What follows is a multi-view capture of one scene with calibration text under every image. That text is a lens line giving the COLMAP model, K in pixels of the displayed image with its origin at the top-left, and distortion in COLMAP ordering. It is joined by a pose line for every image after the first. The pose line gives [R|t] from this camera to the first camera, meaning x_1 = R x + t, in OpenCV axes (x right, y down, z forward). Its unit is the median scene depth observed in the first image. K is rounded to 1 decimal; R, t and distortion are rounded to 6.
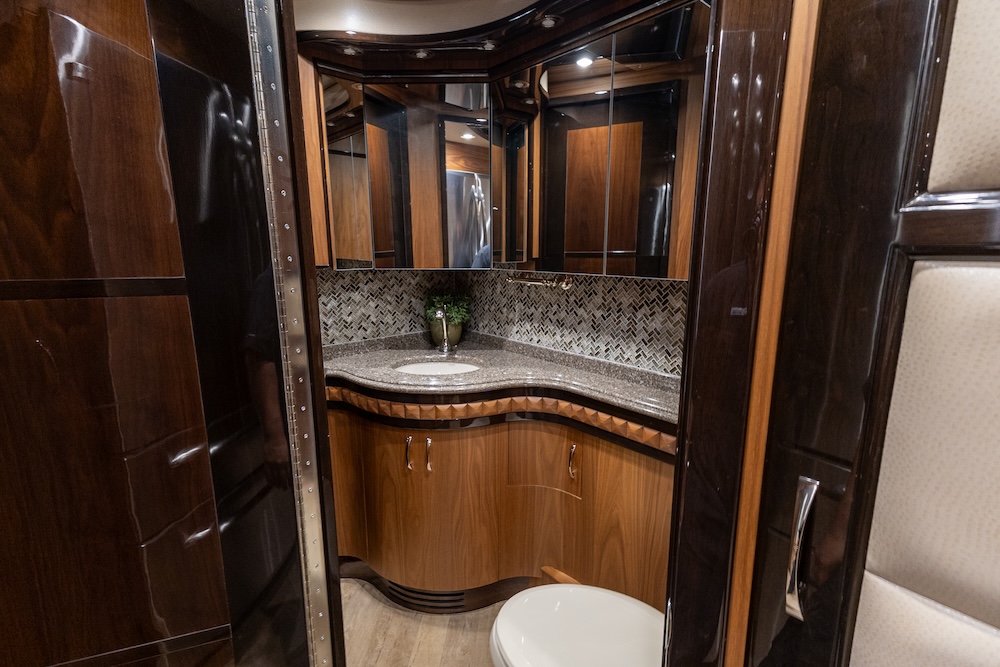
lens RADIAL K [[453.5, 0, 499.0], [0, 453.5, 330.3], [0, 0, 1]] dist [0.015122, -0.000351]
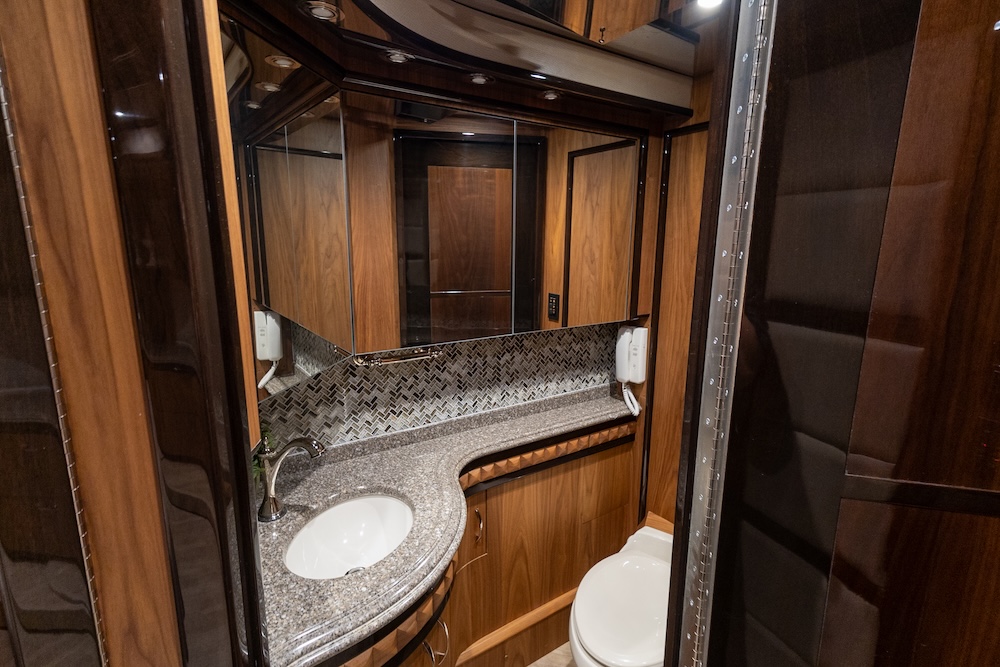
lens RADIAL K [[453.5, 0, 499.0], [0, 453.5, 330.3], [0, 0, 1]] dist [0.015122, -0.000351]
pose [[0.166654, -0.180500, 0.969353, -0.711255], [0.185691, 0.971256, 0.148930, -0.257639], [-0.968373, 0.155180, 0.195381, 0.709037]]
